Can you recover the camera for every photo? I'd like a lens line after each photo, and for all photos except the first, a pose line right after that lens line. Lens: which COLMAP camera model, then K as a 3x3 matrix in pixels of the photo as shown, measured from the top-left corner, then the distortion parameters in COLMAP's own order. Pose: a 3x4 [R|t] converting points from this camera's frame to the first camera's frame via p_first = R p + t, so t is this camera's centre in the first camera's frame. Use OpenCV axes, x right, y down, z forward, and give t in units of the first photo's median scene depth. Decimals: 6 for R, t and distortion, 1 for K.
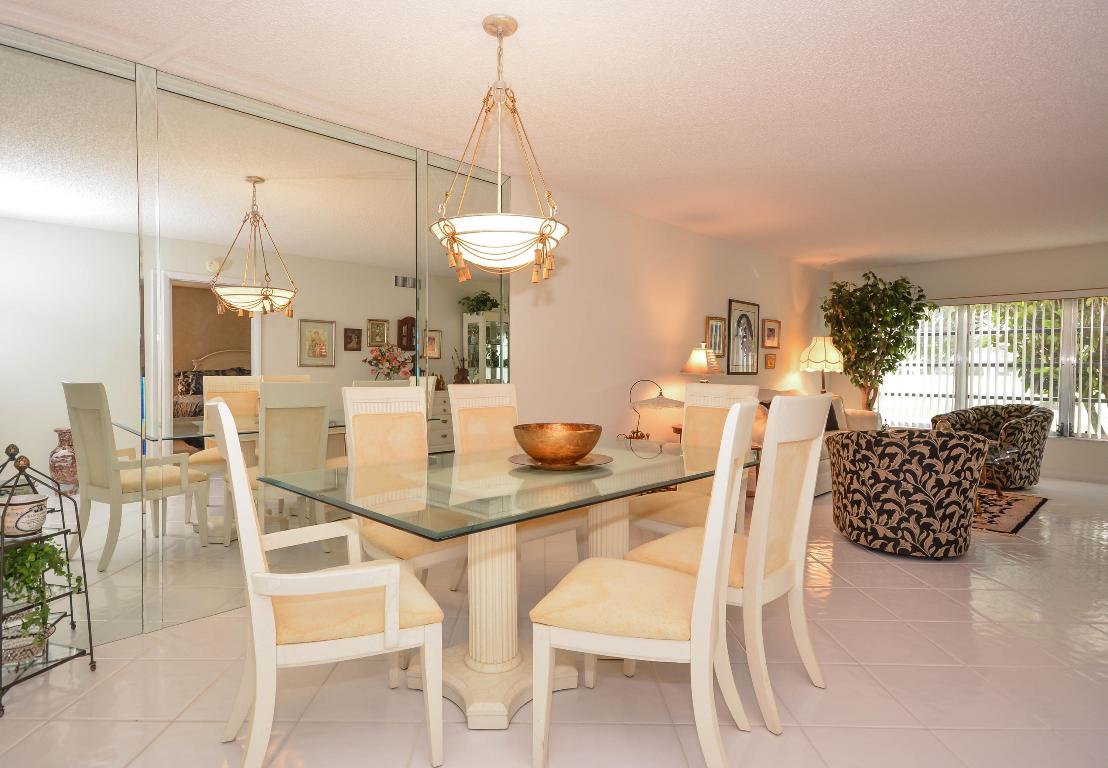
lens RADIAL K [[573.8, 0, 554.2], [0, 573.8, 378.4], [0, 0, 1]] dist [-0.000627, 0.000373]
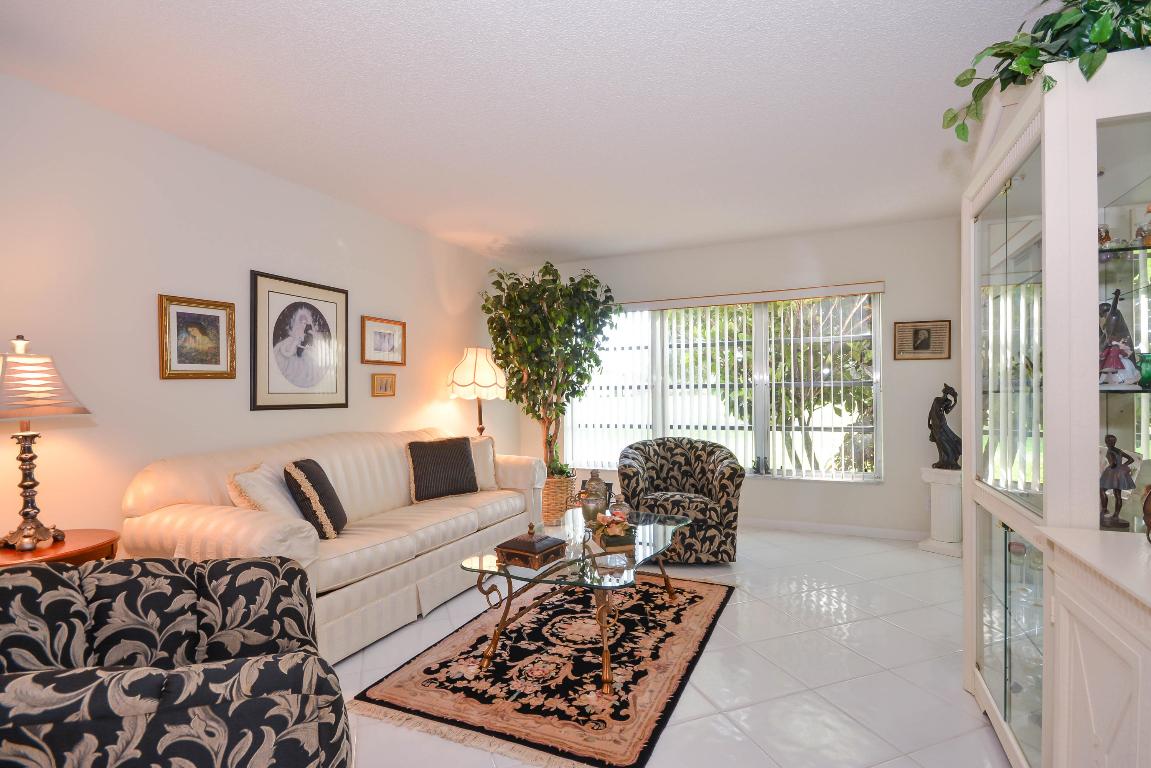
lens RADIAL K [[563.4, 0, 575.5], [0, 563.4, 395.2], [0, 0, 1]] dist [-0.003105, -0.000350]
pose [[0.924937, -0.018421, 0.379673, 0.313629], [0.025110, 0.999604, -0.012672, -0.005039], [-0.379289, 0.021255, 0.925034, 0.326411]]
